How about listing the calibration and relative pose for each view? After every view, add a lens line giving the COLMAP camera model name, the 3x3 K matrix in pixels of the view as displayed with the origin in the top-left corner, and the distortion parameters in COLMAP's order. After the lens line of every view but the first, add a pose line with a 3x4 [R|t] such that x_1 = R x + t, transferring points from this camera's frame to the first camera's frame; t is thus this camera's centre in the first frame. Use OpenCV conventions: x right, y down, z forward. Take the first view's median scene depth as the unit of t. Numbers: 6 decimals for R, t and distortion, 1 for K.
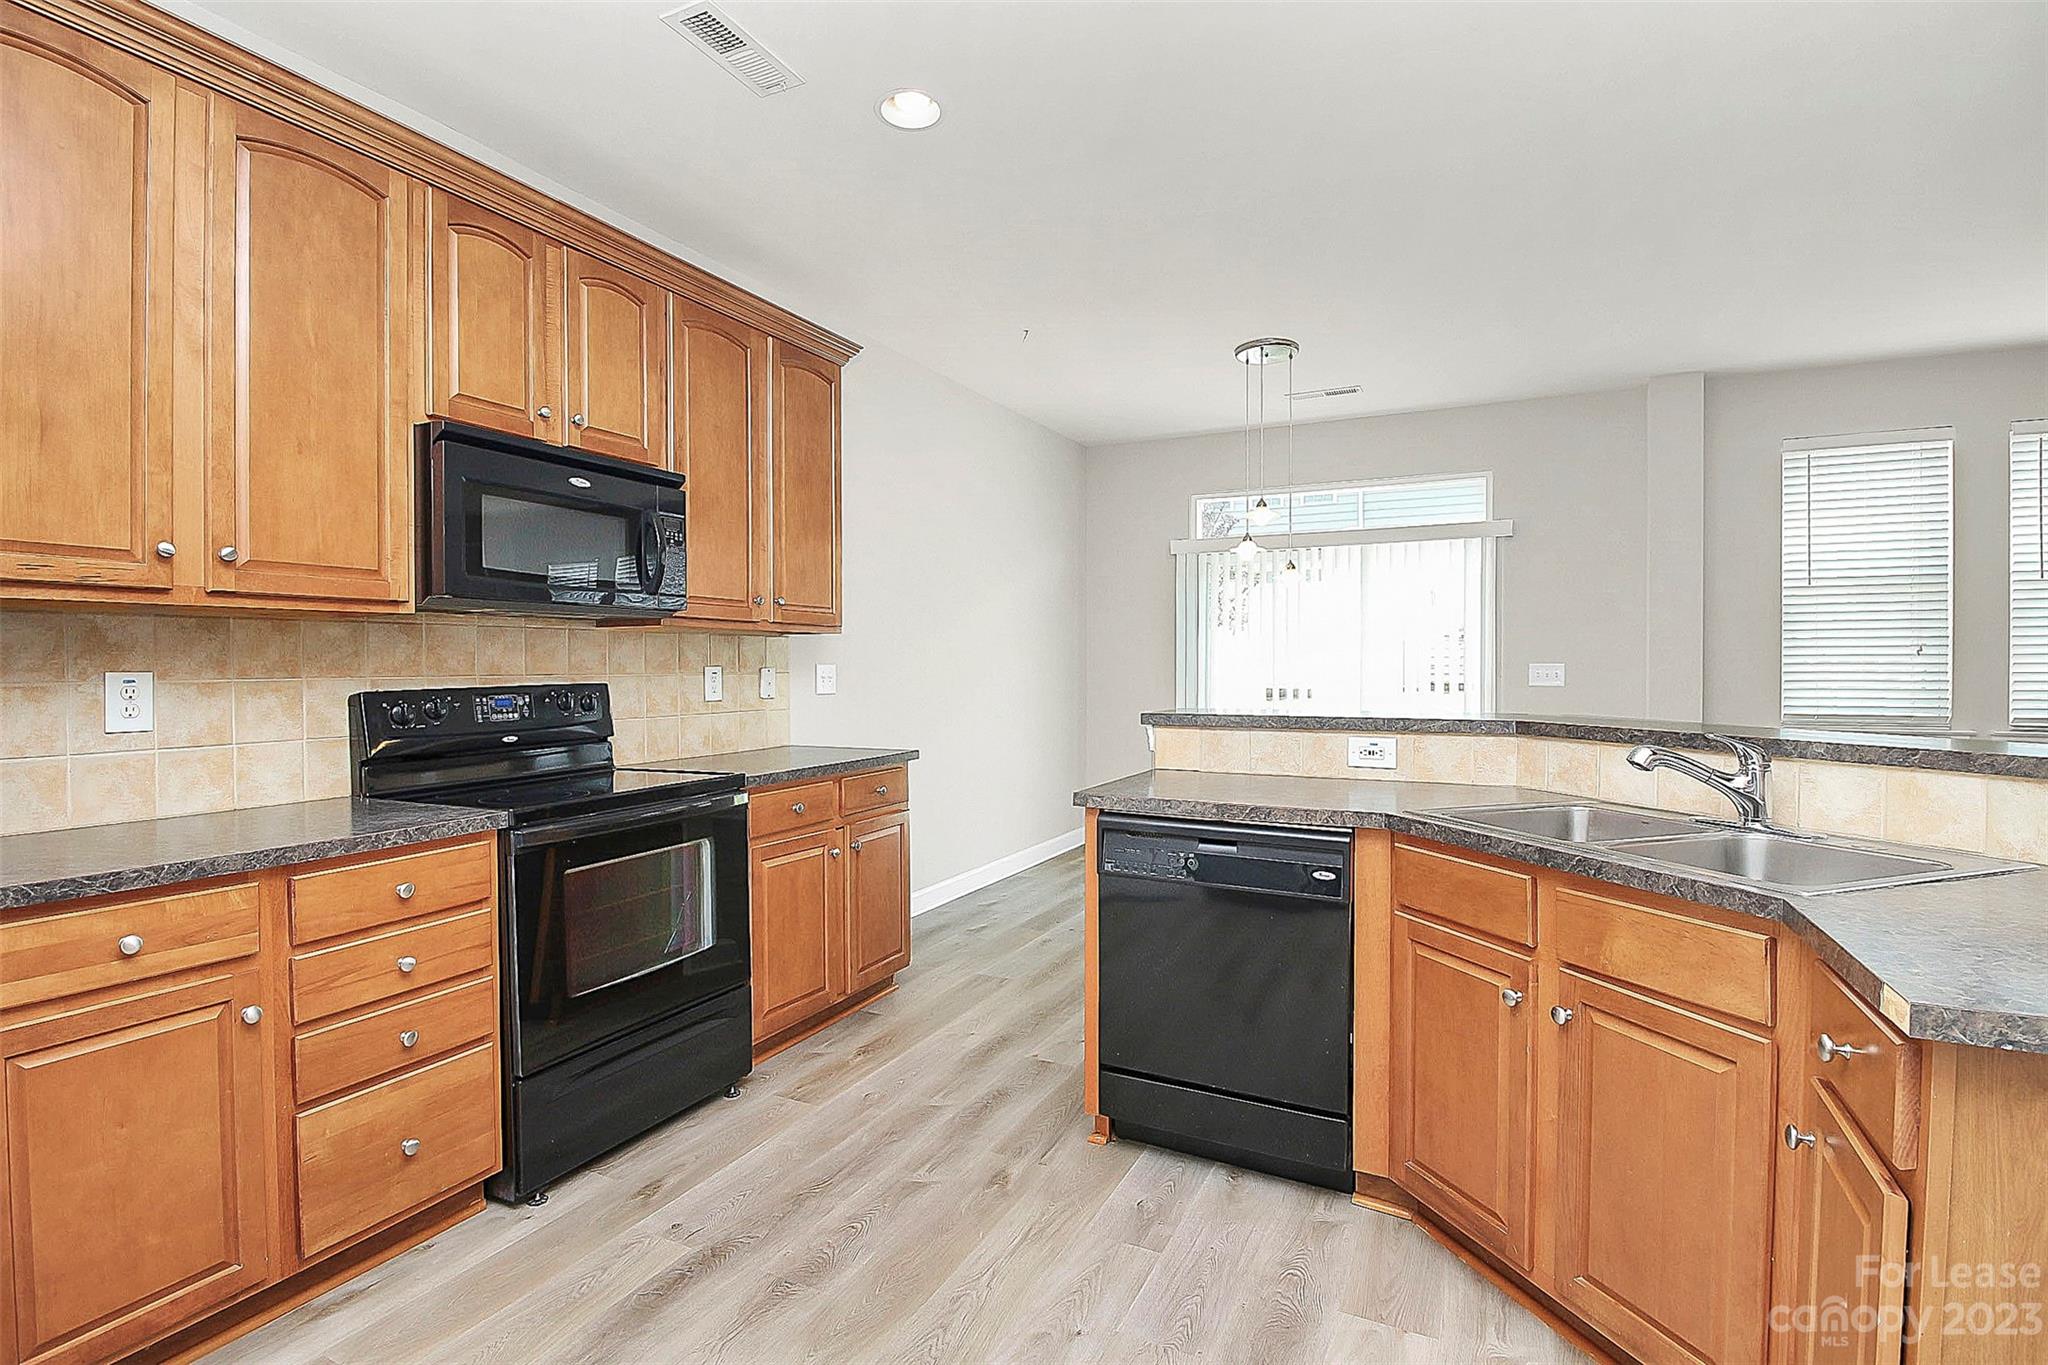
lens RADIAL K [[980.2, 0, 1031.7], [0, 980.2, 680.4], [0, 0, 1]] dist [-0.003171, -0.010352]
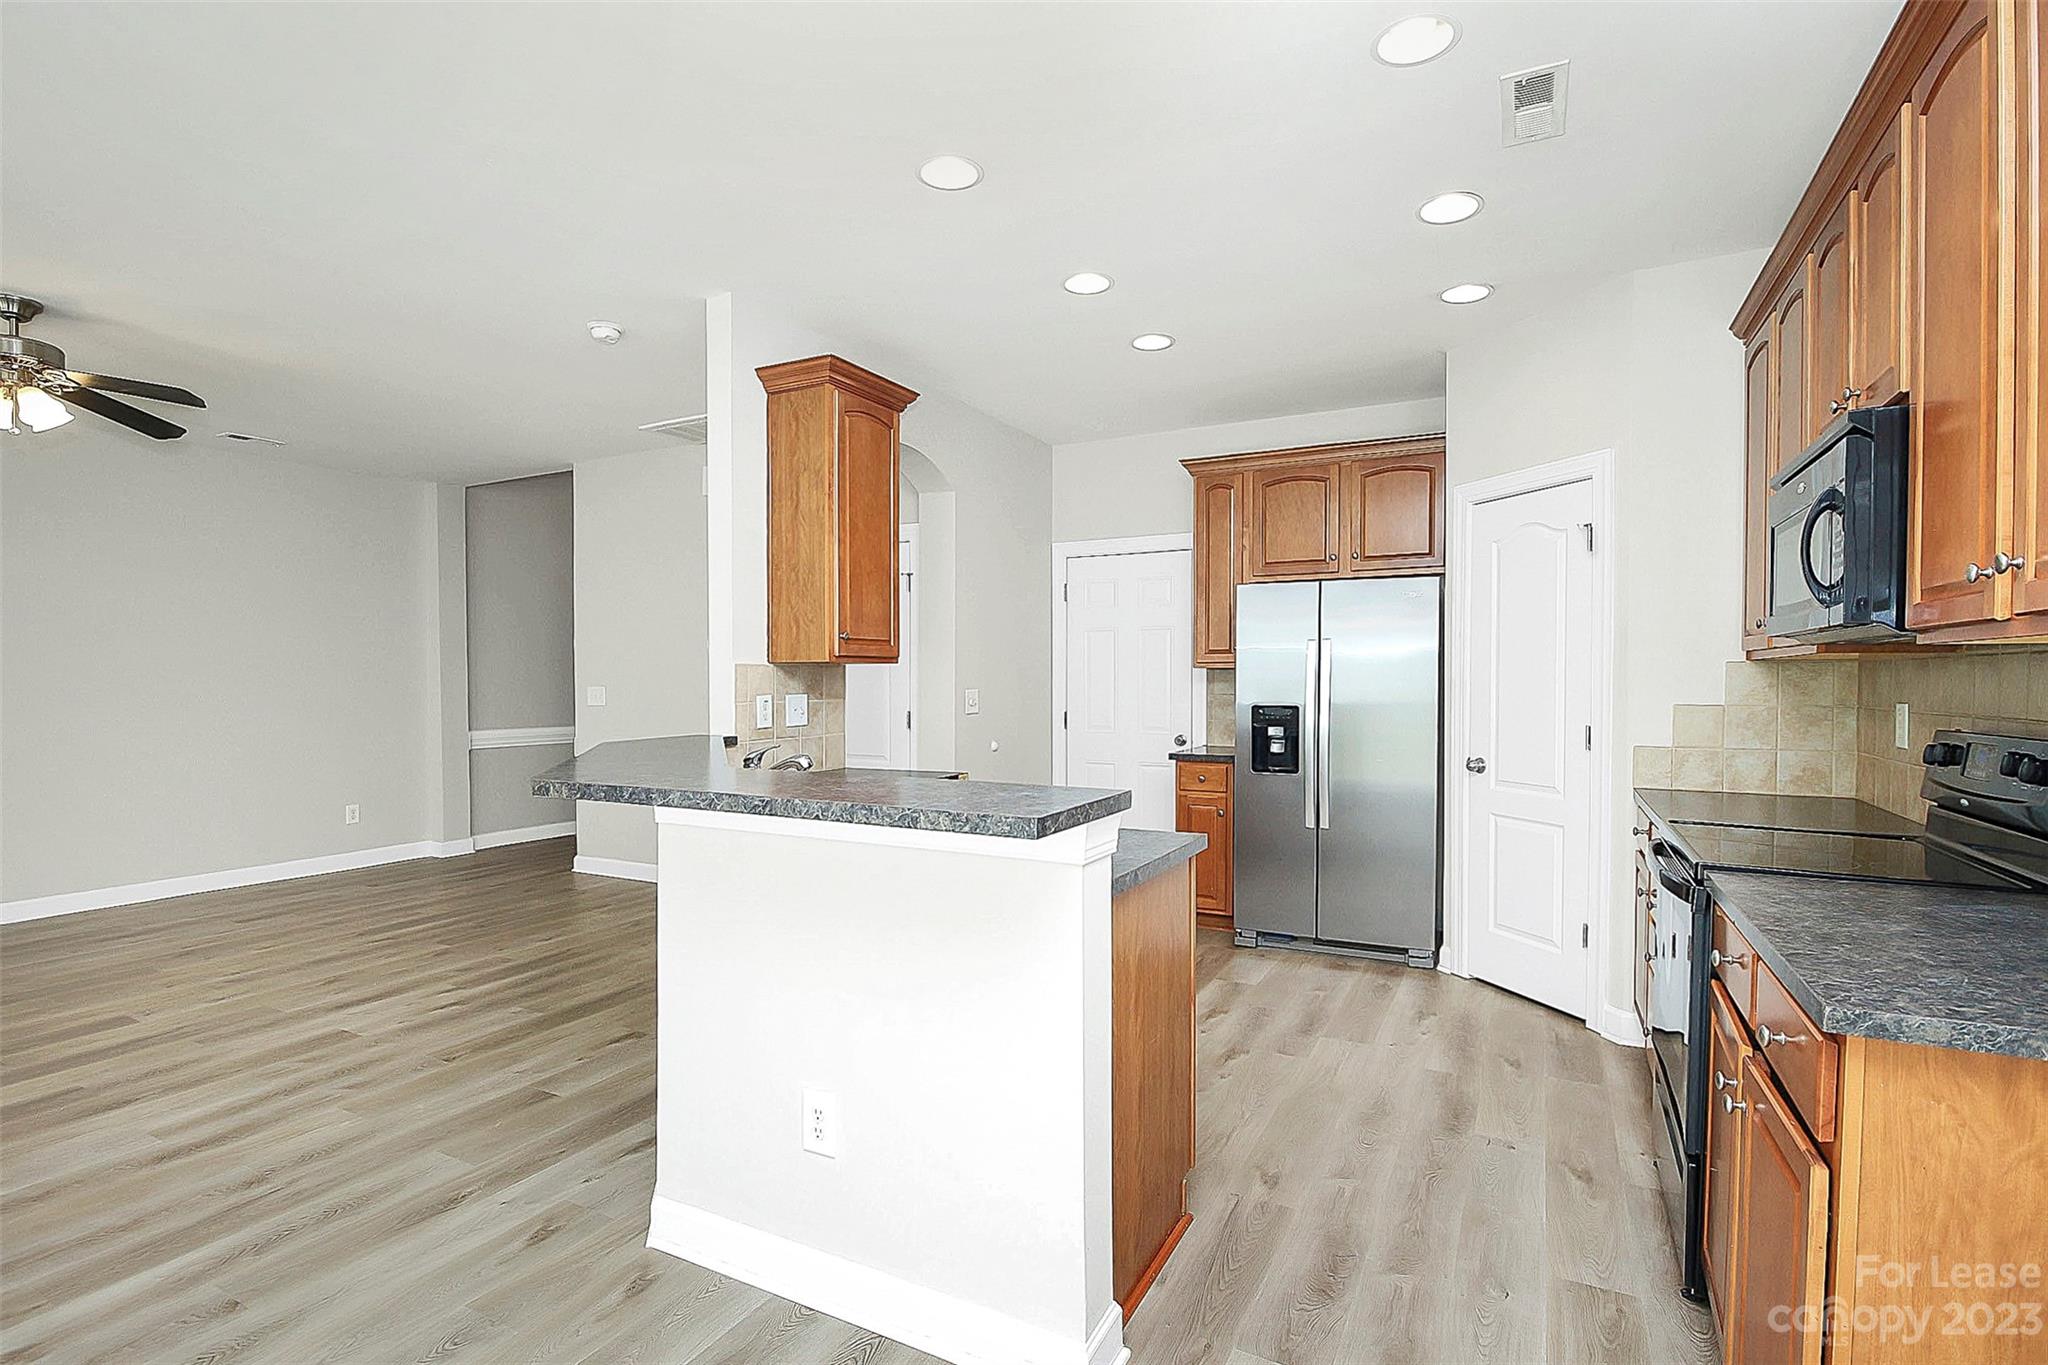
lens RADIAL K [[980.2, 0, 1019.7], [0, 980.2, 684.4], [0, 0, 1]] dist [-0.003171, -0.010352]
pose [[-0.999513, 0.003228, 0.031050, 0.177631], [0.004022, 0.999665, 0.025556, -0.055173], [-0.030957, 0.025669, -0.999191, 1.771027]]
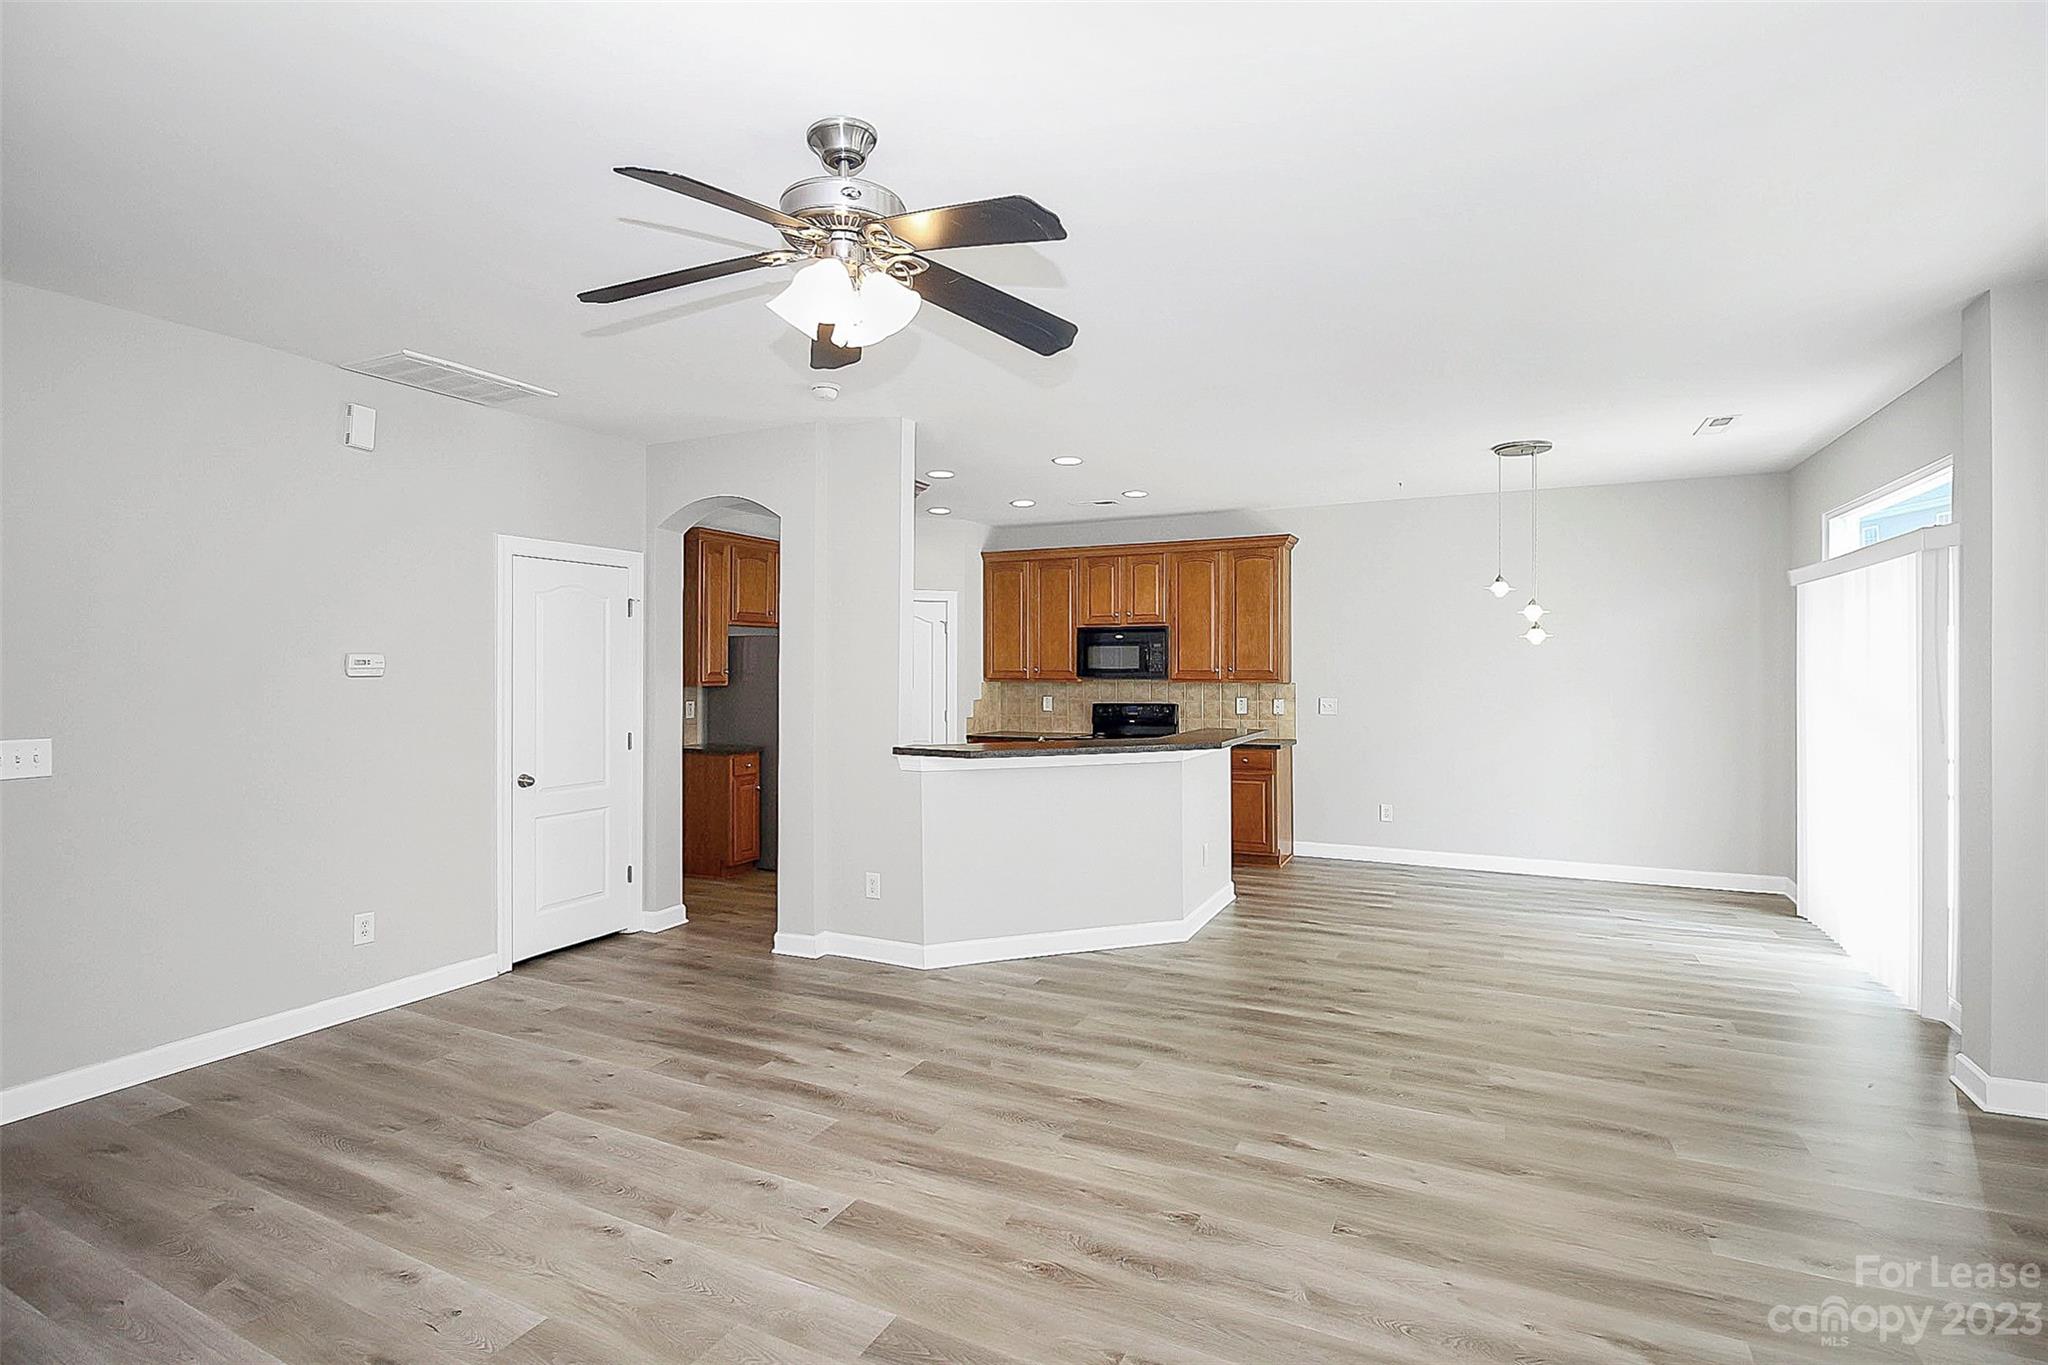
lens RADIAL K [[980.2, 0, 1018.7], [0, 980.2, 676.2], [0, 0, 1]] dist [-0.003171, -0.010352]
pose [[0.007668, 0.009276, -0.999928, 2.421814], [-0.015748, 0.999834, 0.009154, -0.098449], [0.999847, 0.015676, 0.007813, 0.628245]]
